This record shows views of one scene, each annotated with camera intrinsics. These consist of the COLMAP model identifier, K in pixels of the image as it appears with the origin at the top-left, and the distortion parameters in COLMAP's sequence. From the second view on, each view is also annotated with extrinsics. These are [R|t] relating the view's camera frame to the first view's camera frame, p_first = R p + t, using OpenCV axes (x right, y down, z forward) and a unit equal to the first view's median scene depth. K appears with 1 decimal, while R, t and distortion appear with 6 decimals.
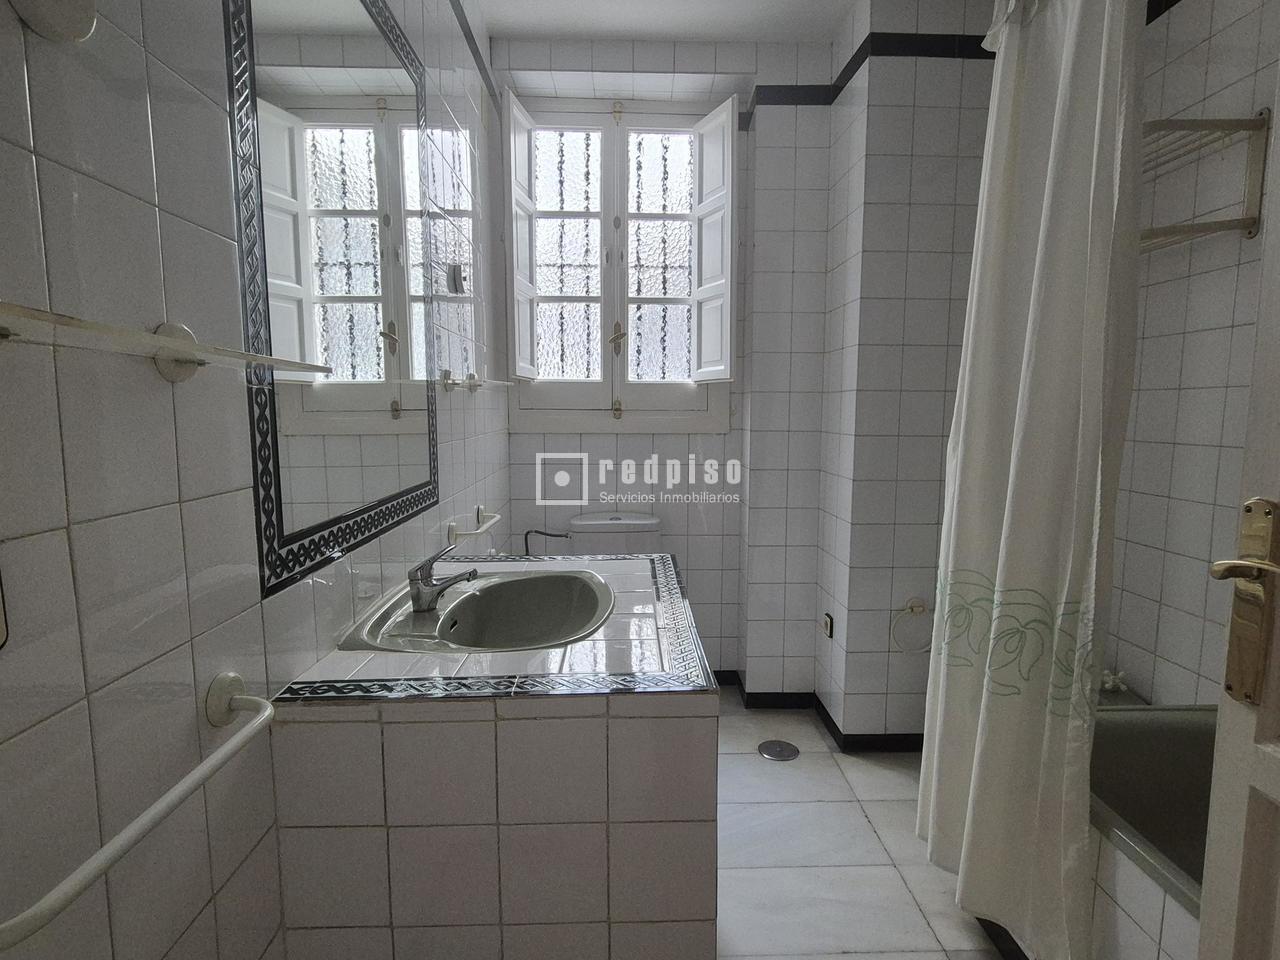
lens RADIAL K [[700.8, 0, 641.4], [0, 700.8, 490.0], [0, 0, 1]] dist [-0.003760, 0.001780]
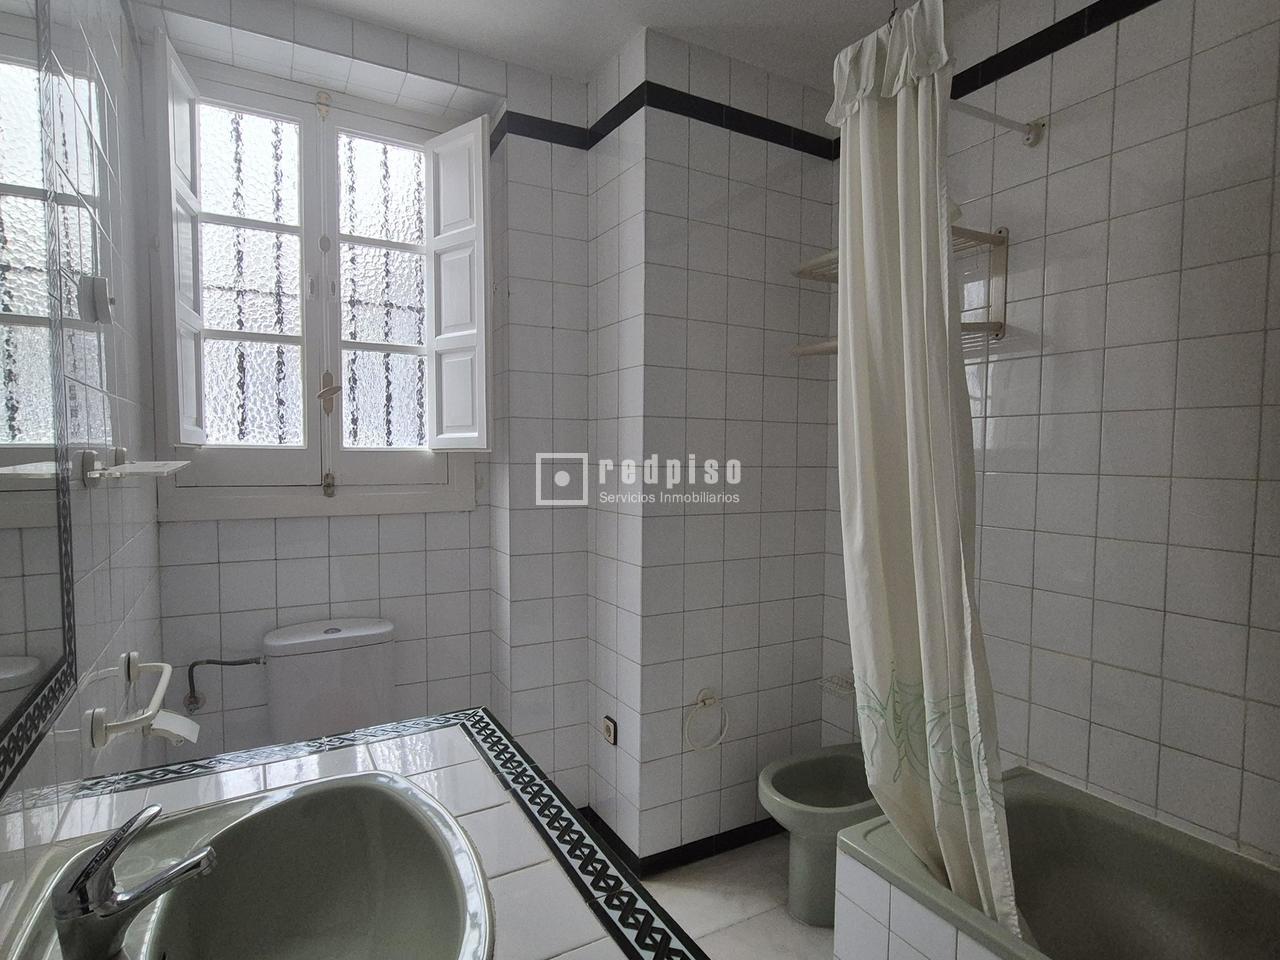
lens RADIAL K [[700.8, 0, 641.6], [0, 700.8, 489.3], [0, 0, 1]] dist [-0.003760, 0.001780]
pose [[0.882751, -0.022128, 0.469320, -0.093873], [0.051387, 0.997445, -0.049625, -0.056546], [-0.467023, 0.067924, 0.881633, 0.176966]]
